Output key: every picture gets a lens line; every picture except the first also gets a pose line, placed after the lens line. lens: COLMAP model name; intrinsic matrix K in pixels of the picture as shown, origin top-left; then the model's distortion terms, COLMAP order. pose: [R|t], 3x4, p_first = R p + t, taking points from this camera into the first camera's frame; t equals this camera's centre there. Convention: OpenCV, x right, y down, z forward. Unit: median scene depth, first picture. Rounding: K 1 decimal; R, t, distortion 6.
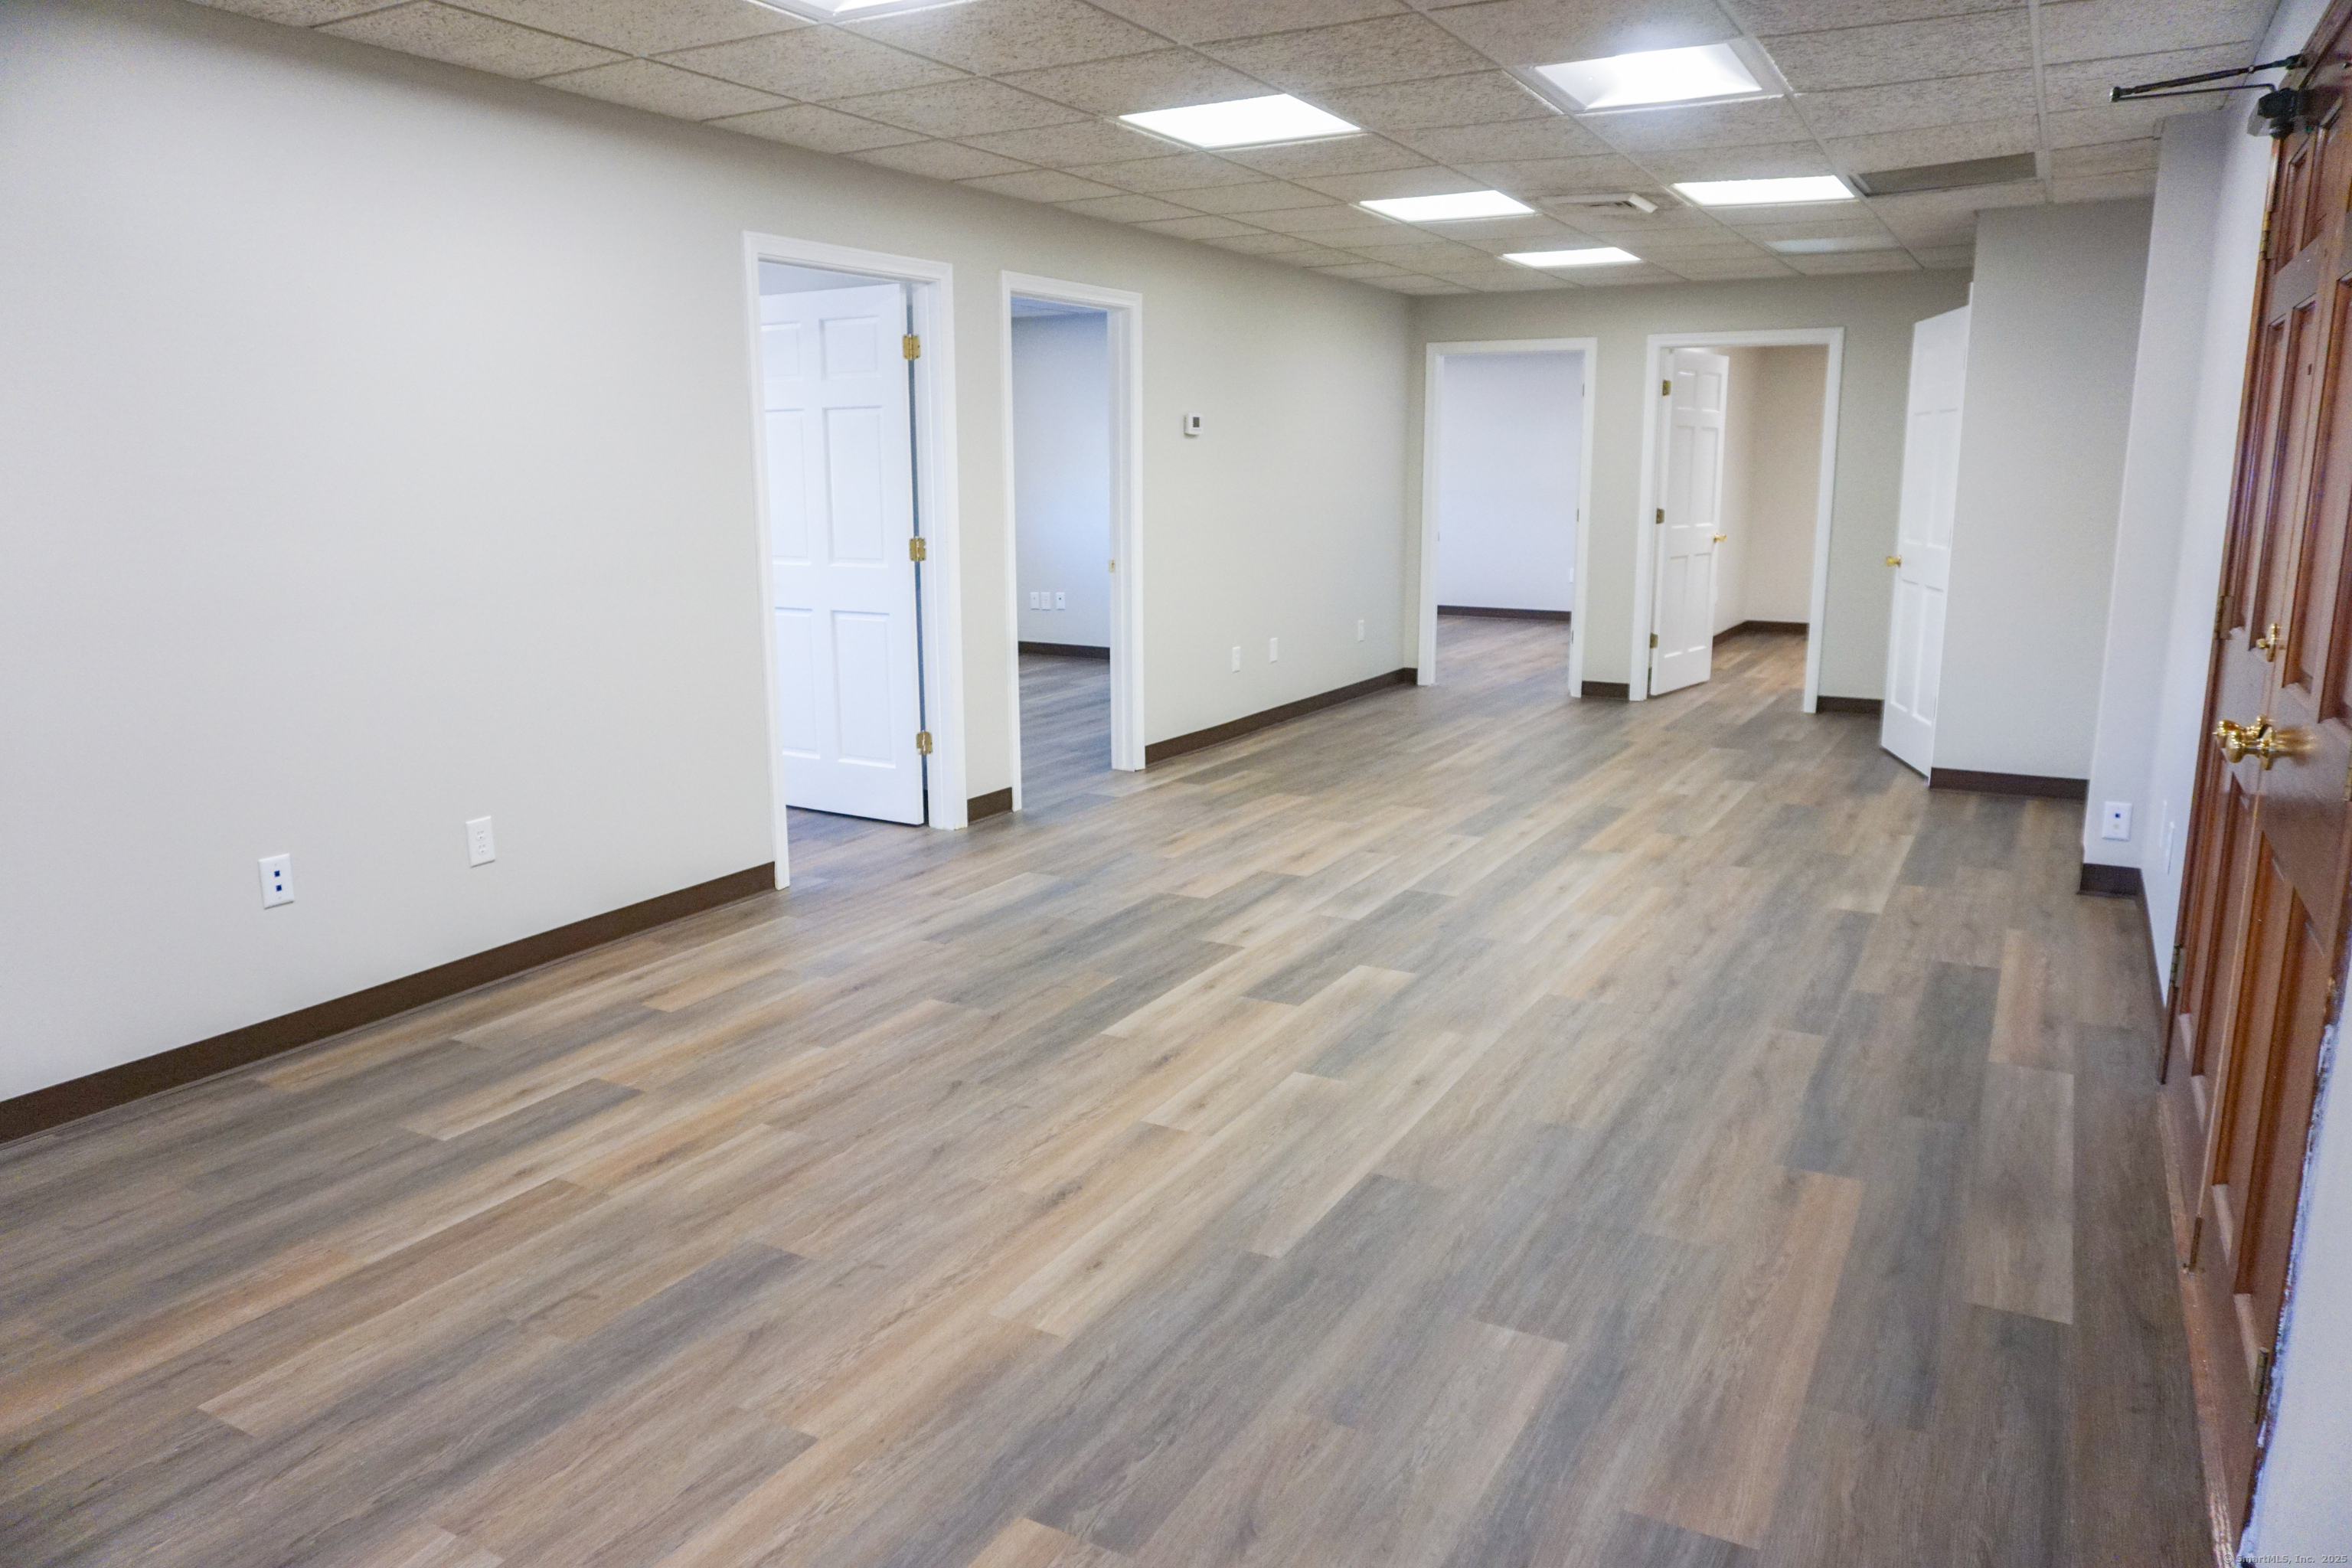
lens RADIAL K [[1593.7, 0, 1158.6], [0, 1593.7, 777.3], [0, 0, 1]] dist [0.005685, 0.000863]
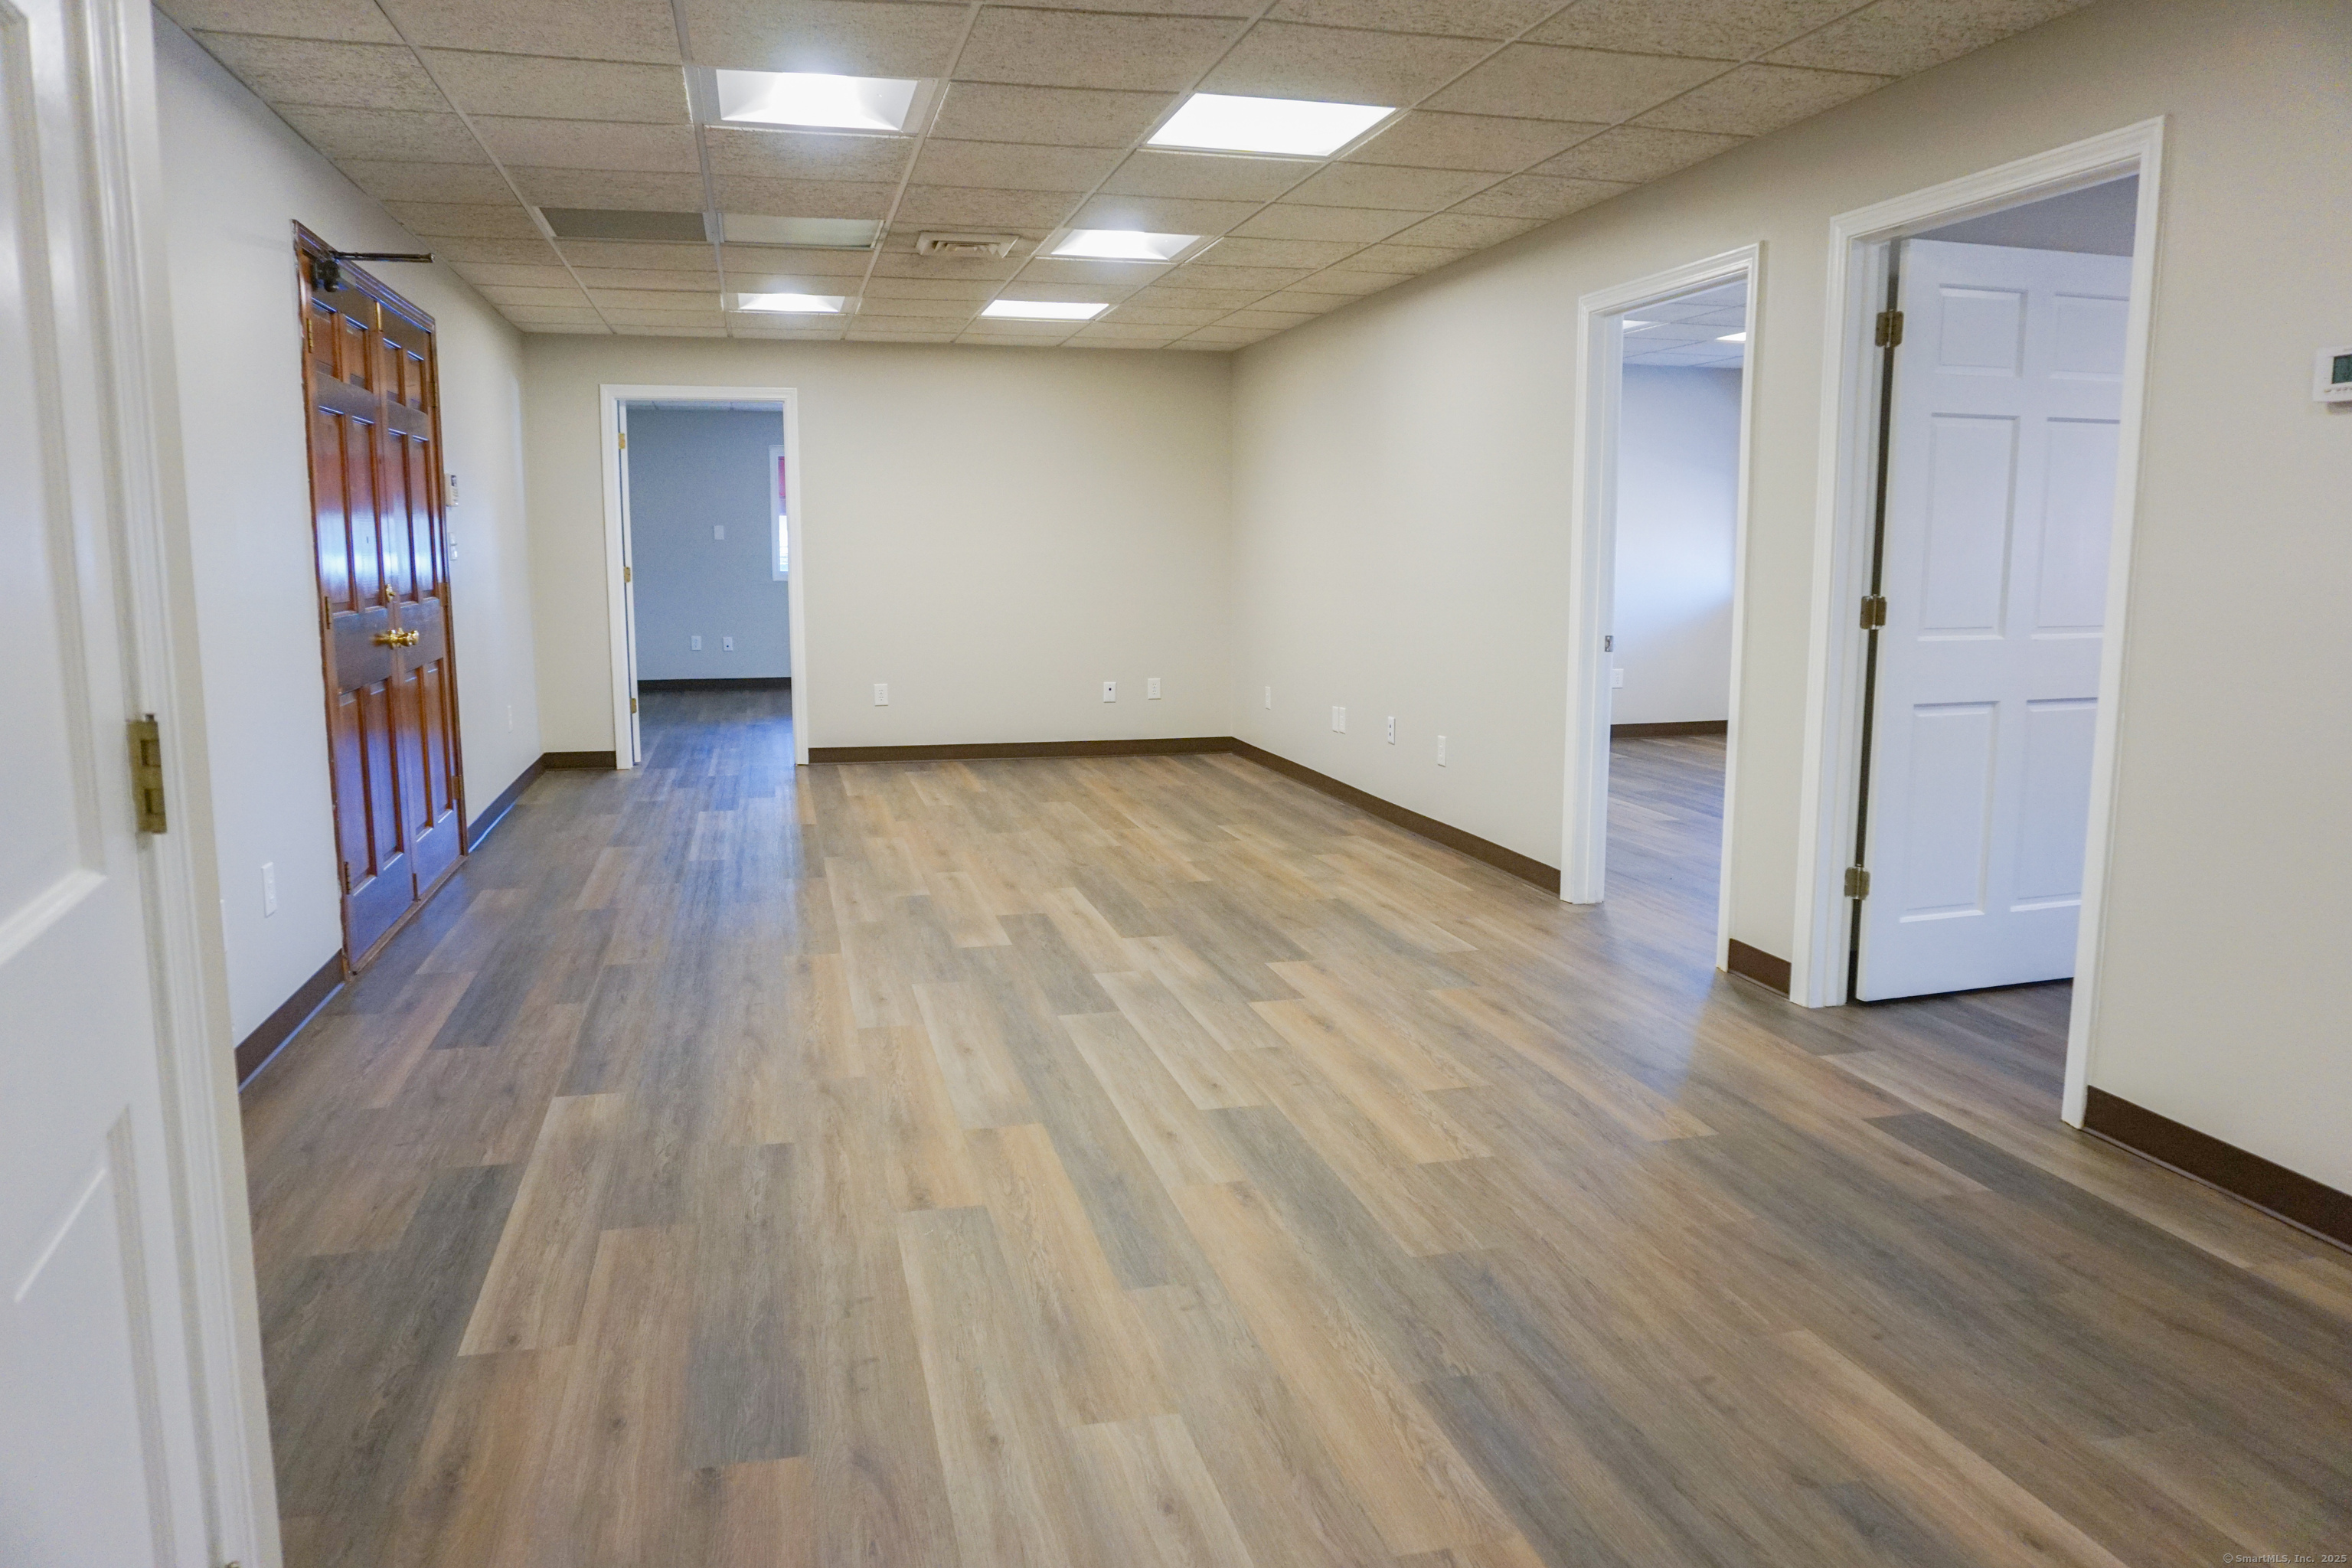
lens RADIAL K [[1593.7, 0, 1163.2], [0, 1593.7, 784.9], [0, 0, 1]] dist [0.005685, 0.000863]
pose [[-0.724421, 0.104643, -0.681369, 0.724715], [-0.131061, 0.949477, 0.285160, -0.291925], [0.676784, 0.295877, -0.674107, 1.621320]]
